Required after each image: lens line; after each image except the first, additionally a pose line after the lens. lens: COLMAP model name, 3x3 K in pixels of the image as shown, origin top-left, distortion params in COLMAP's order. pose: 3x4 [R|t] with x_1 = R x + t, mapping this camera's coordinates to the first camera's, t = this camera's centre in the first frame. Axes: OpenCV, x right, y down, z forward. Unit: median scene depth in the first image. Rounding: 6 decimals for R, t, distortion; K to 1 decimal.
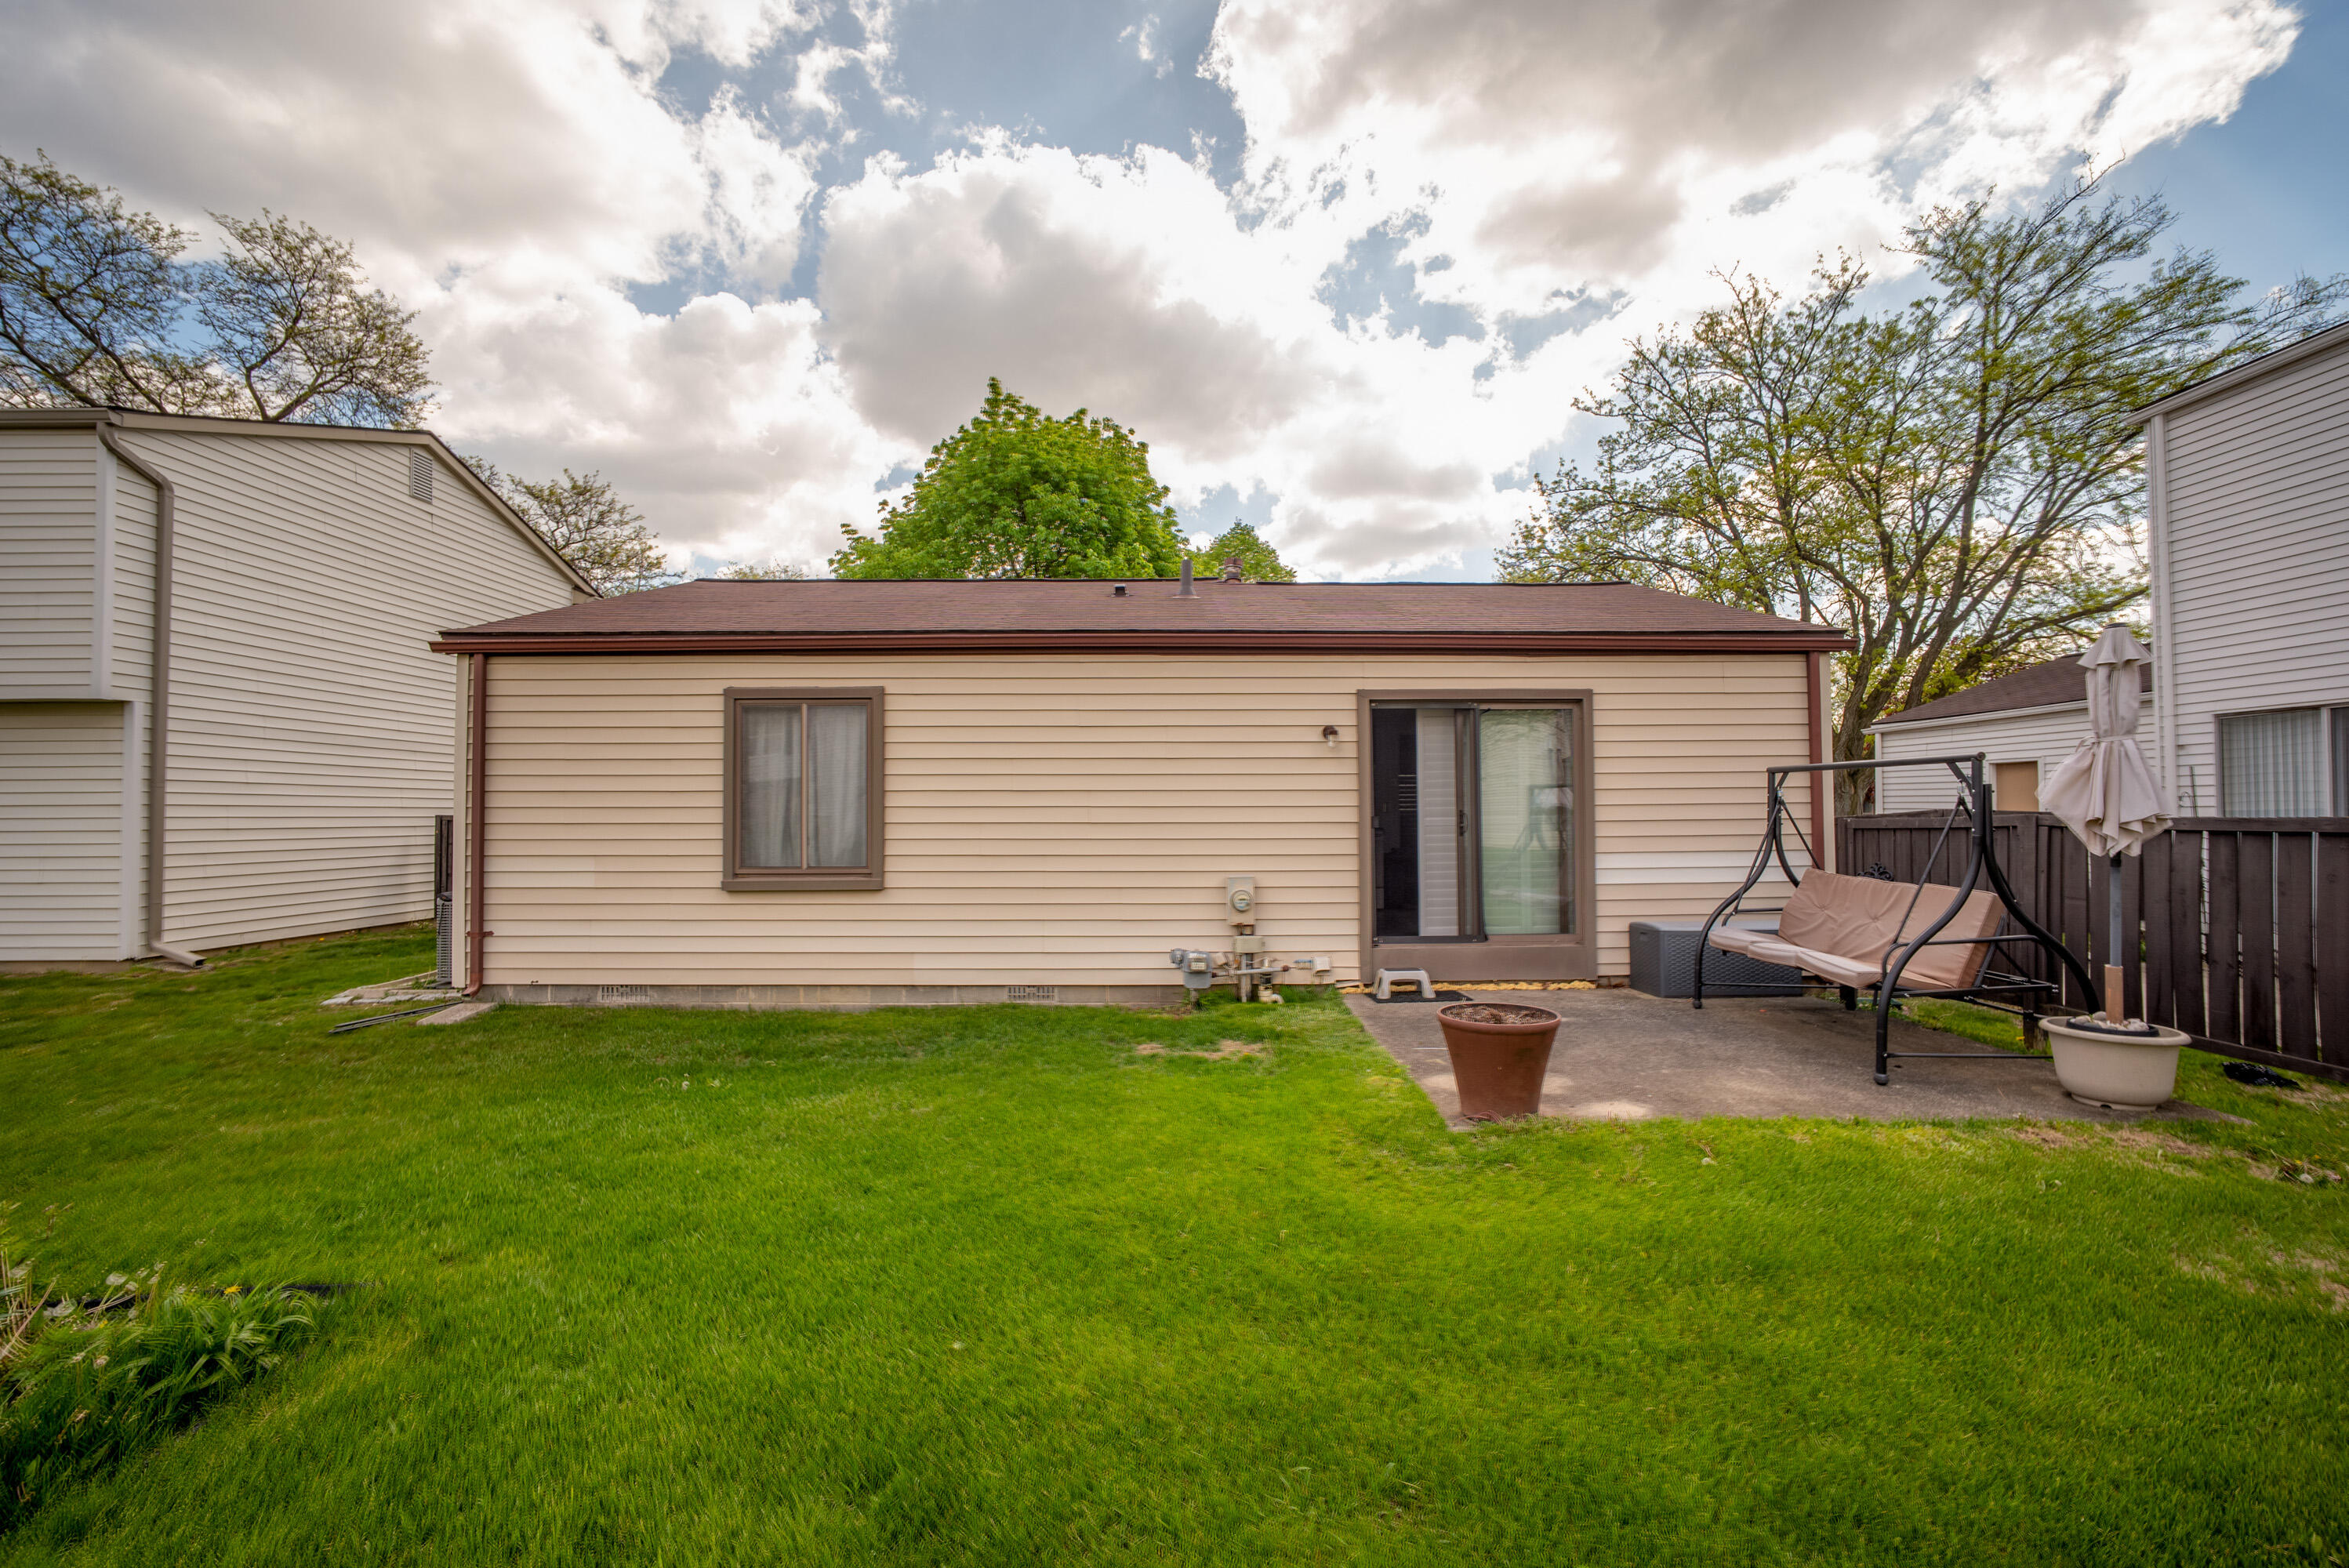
lens RADIAL K [[989.8, 0, 1177.4], [0, 989.8, 811.0], [0, 0, 1]] dist [-0.024169, 0.000080]
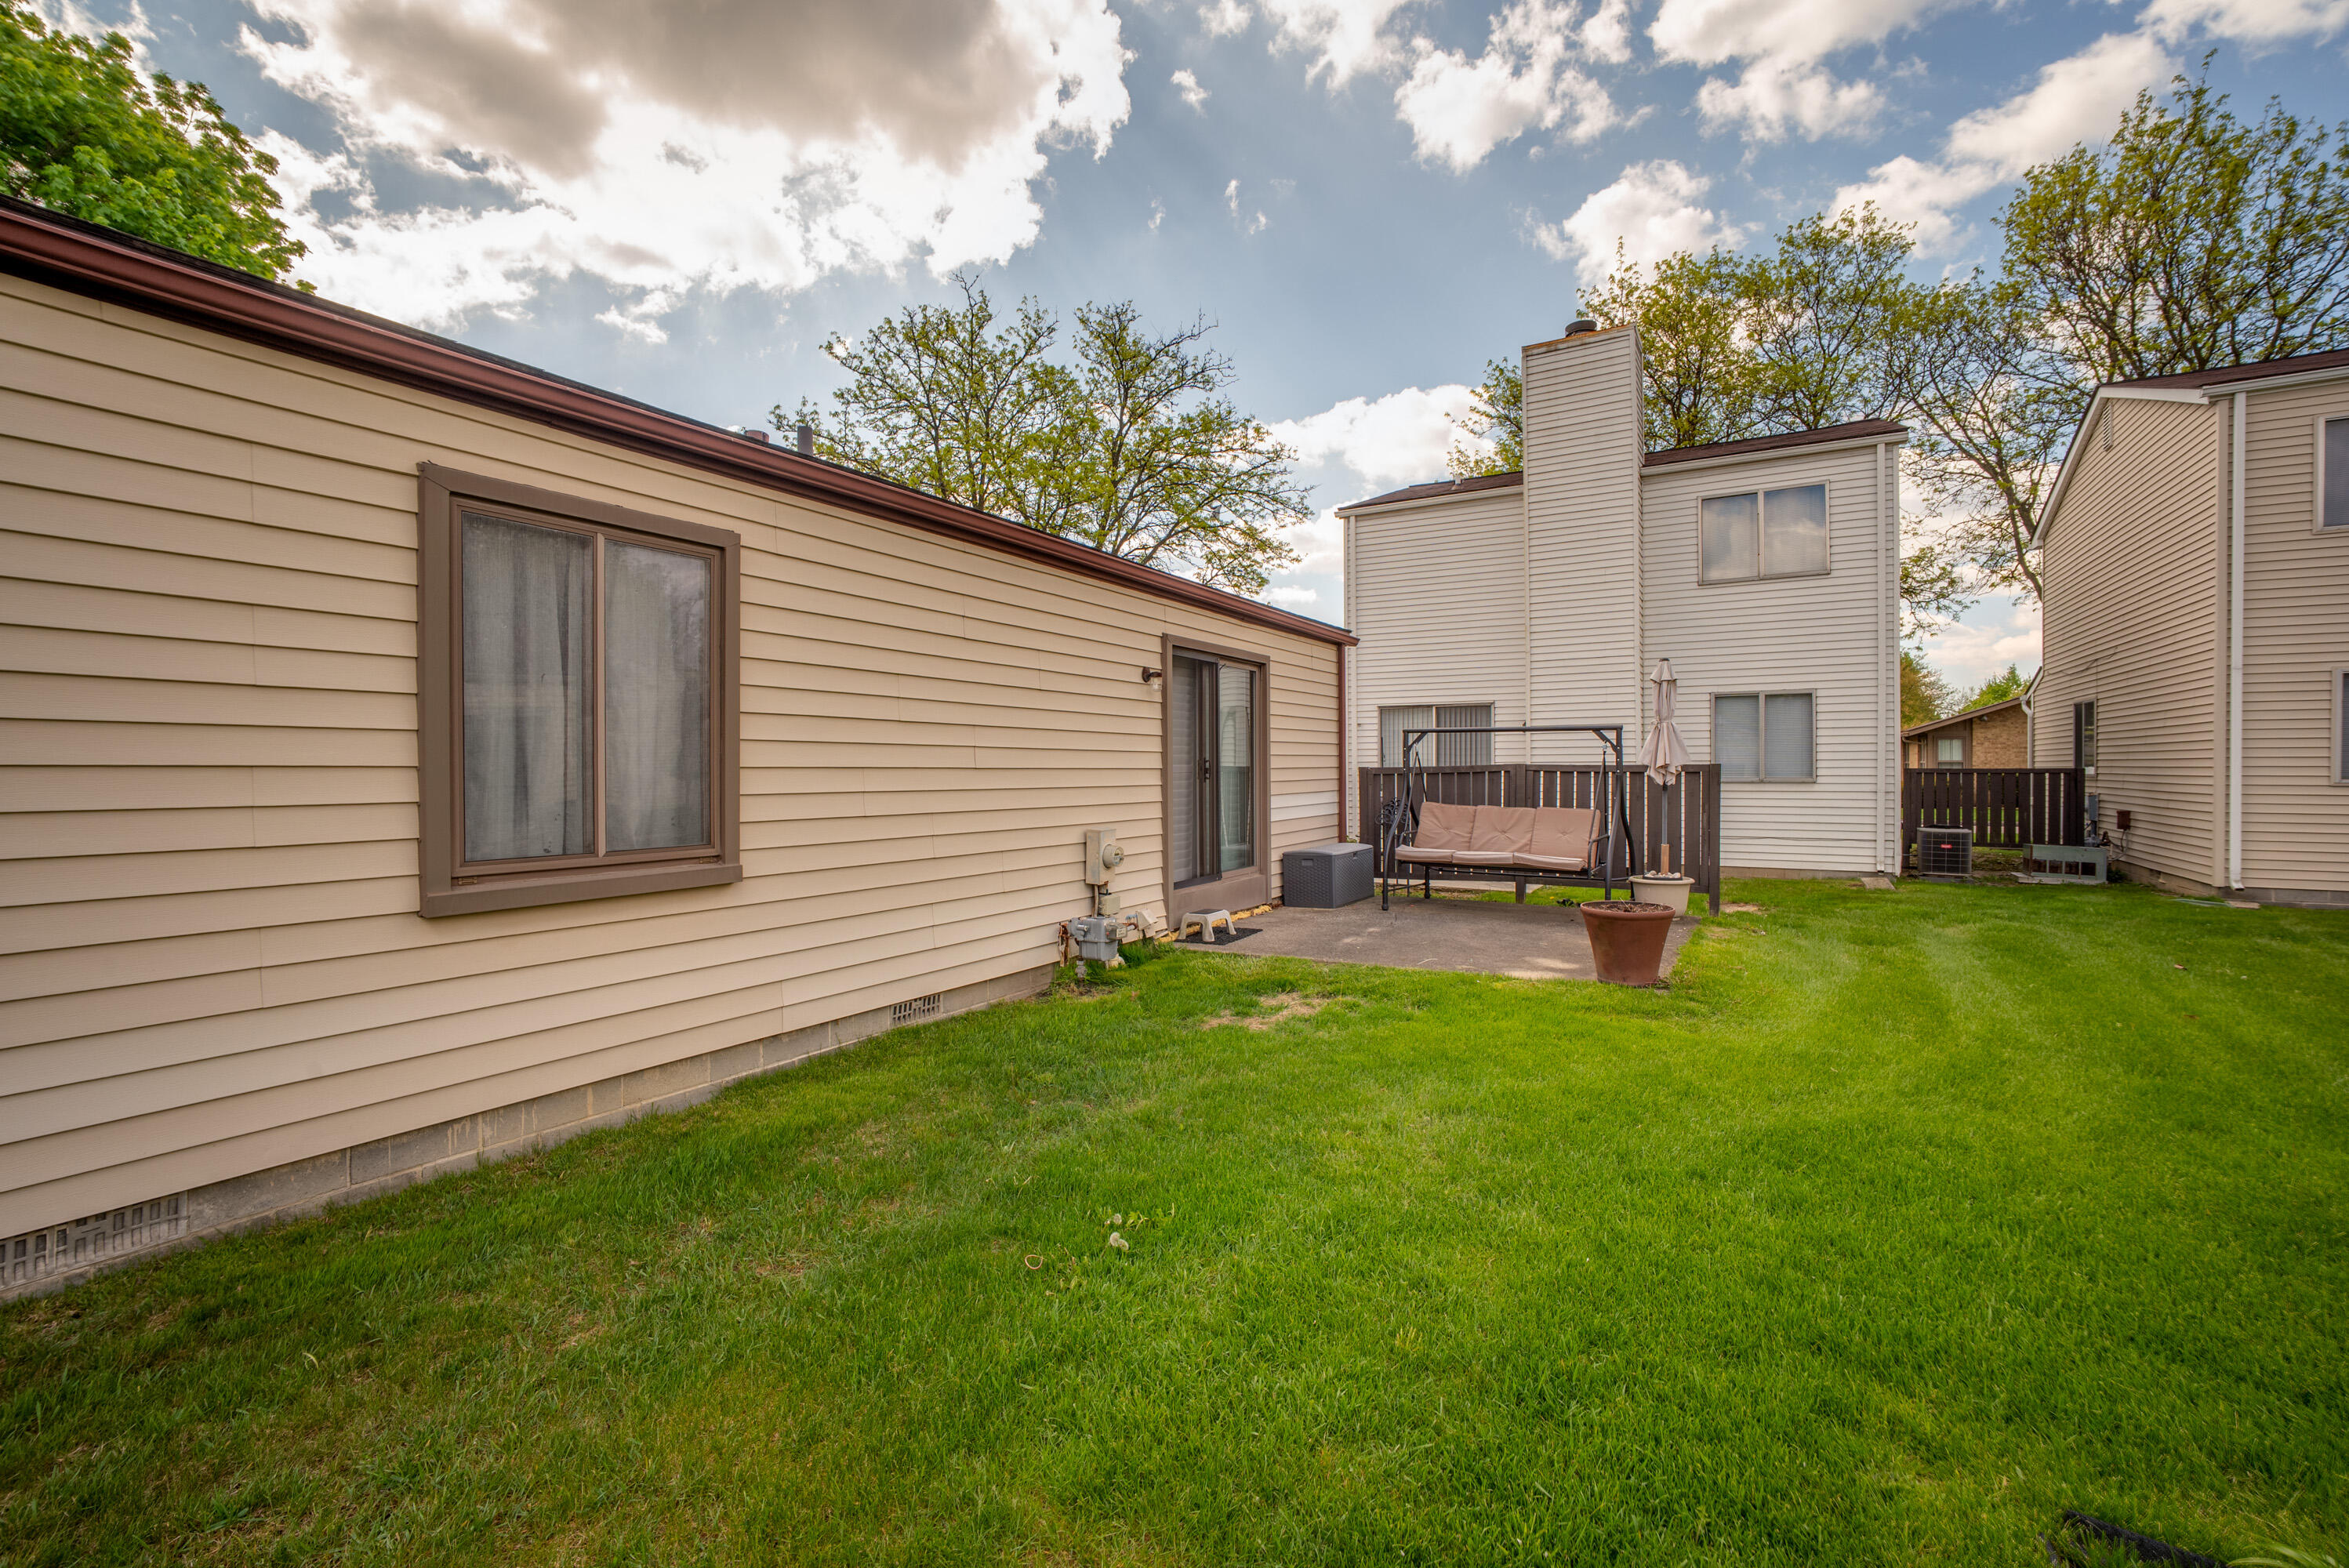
lens RADIAL K [[989.8, 0, 1177.4], [0, 989.8, 811.0], [0, 0, 1]] dist [-0.024169, 0.000080]
pose [[0.521423, -0.034883, 0.852585, -0.653194], [-0.005414, 0.999009, 0.044184, 0.009858], [-0.853281, -0.027654, 0.520717, 0.475746]]
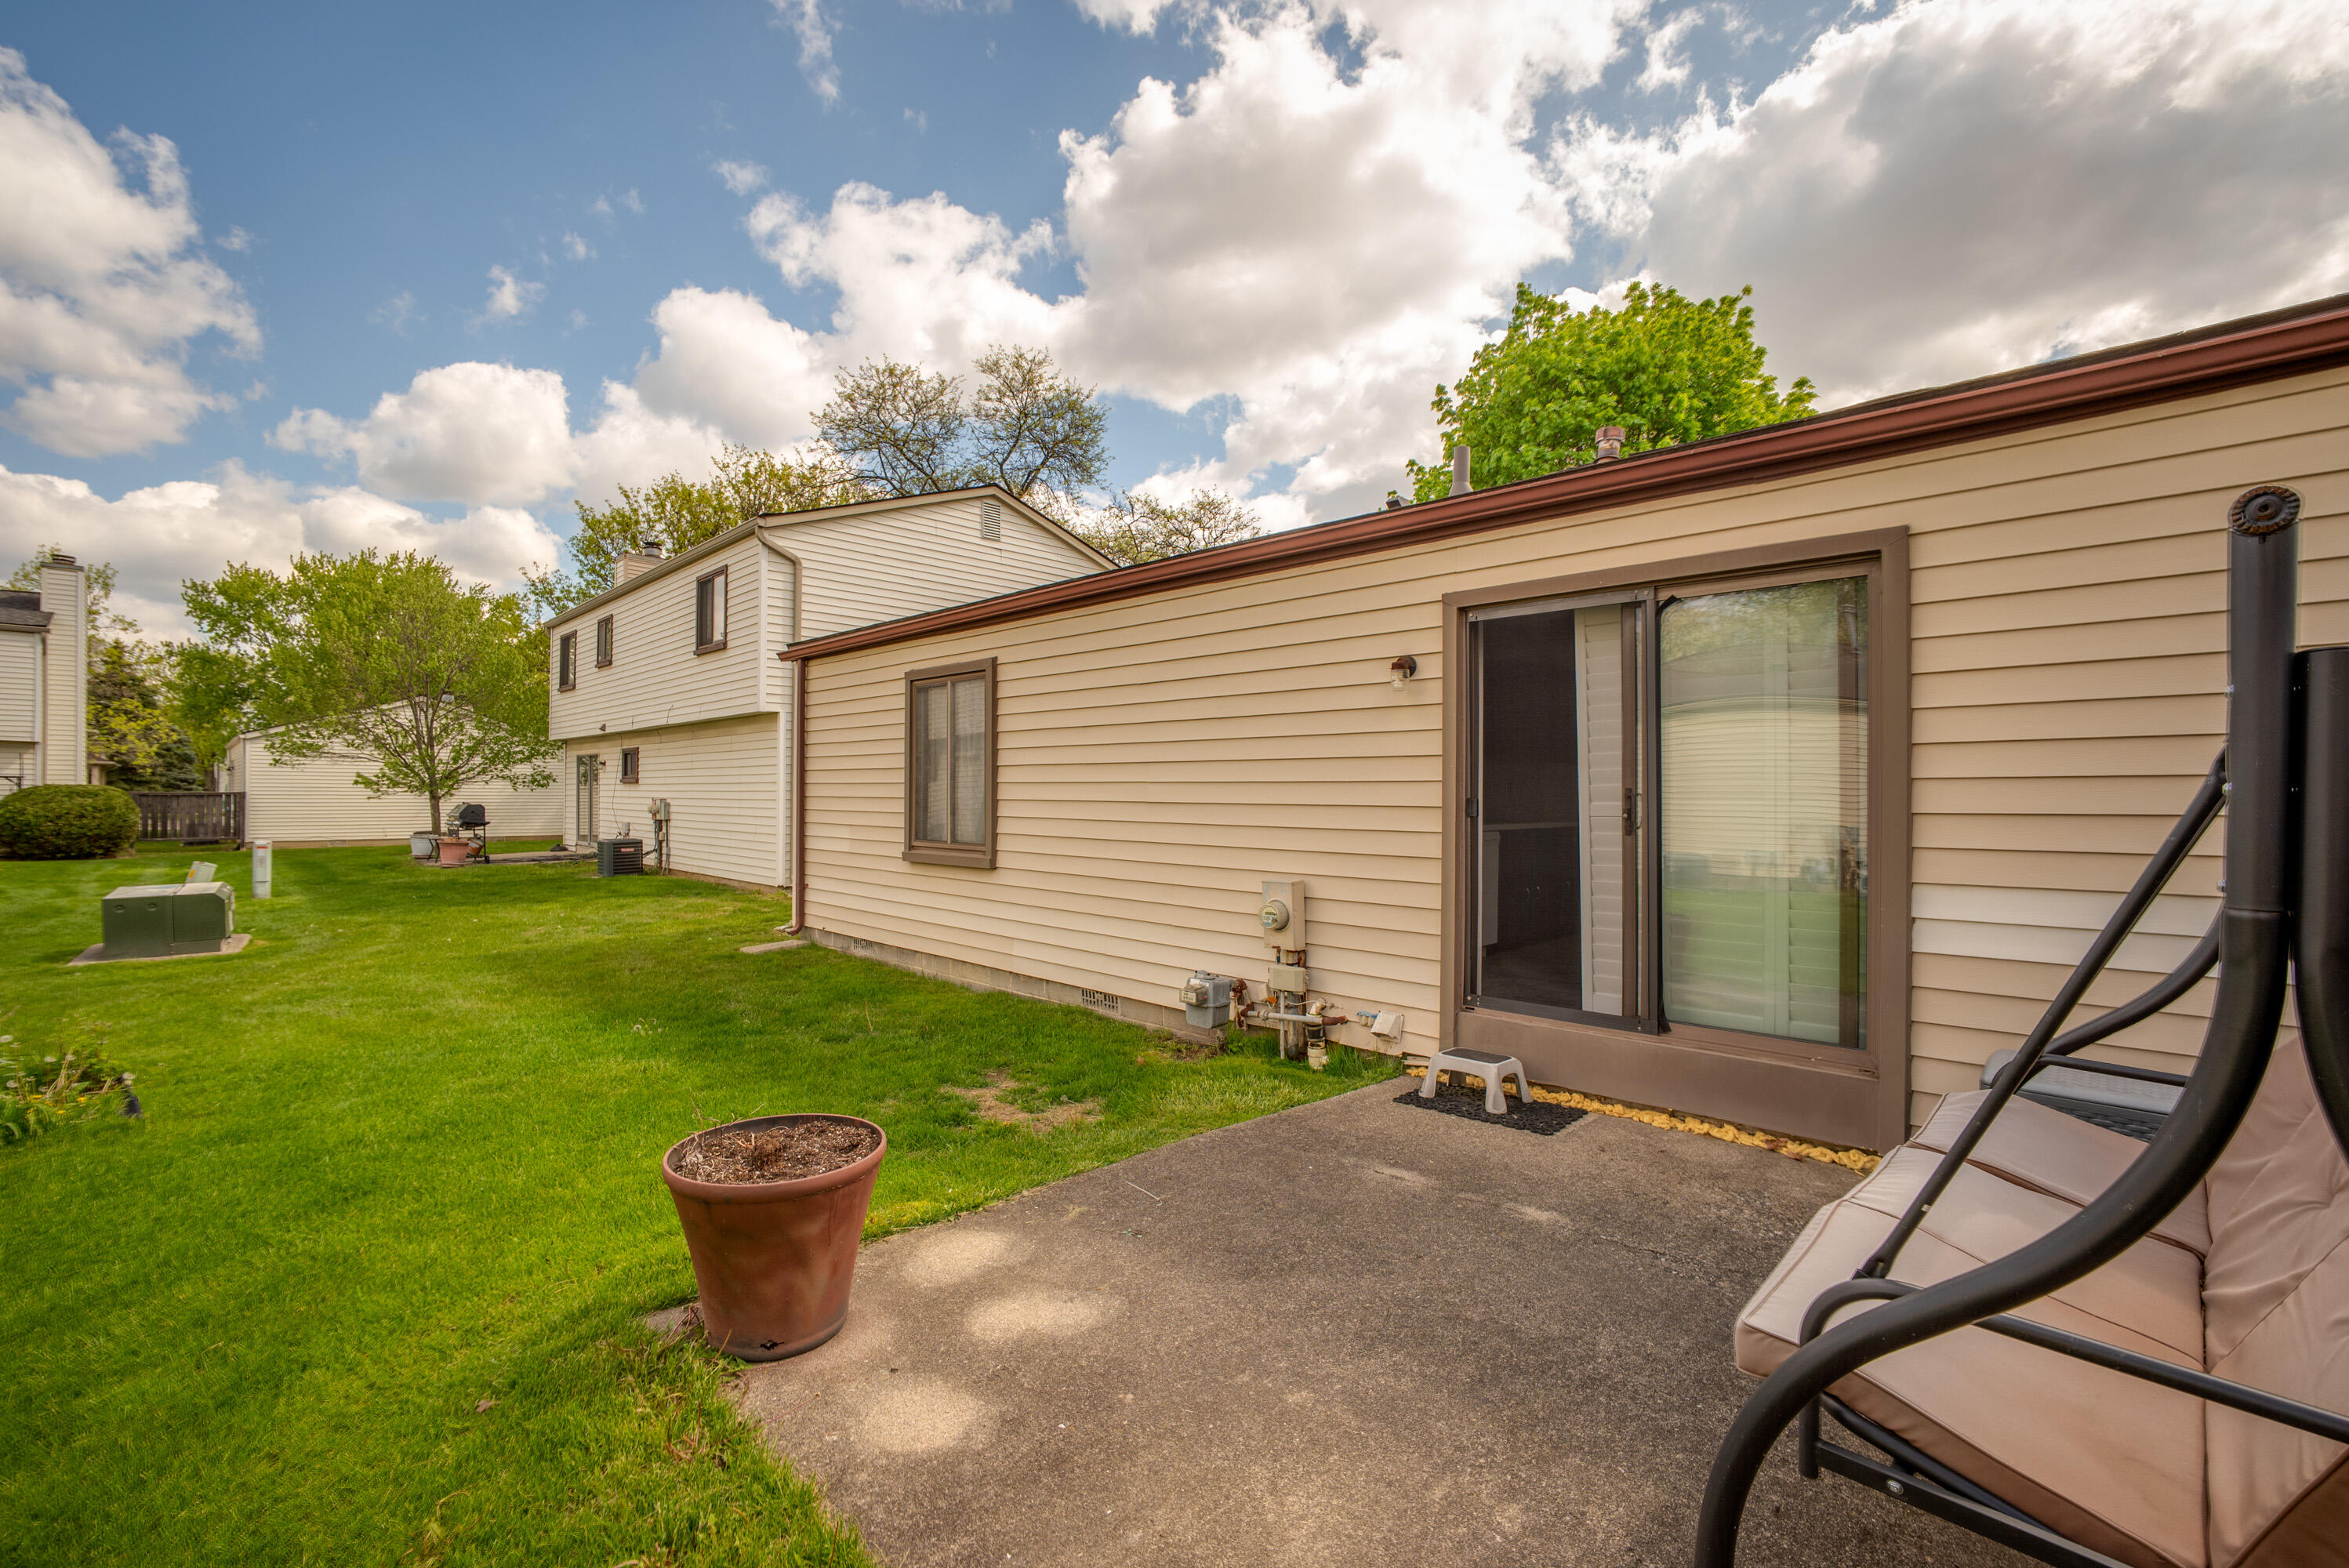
lens RADIAL K [[989.8, 0, 1177.4], [0, 989.8, 811.0], [0, 0, 1]] dist [-0.024169, 0.000080]
pose [[0.712534, 0.019628, -0.701363, 0.499578], [-0.013009, 0.999806, 0.014764, 0.006895], [0.701517, -0.001396, 0.712651, 0.438318]]
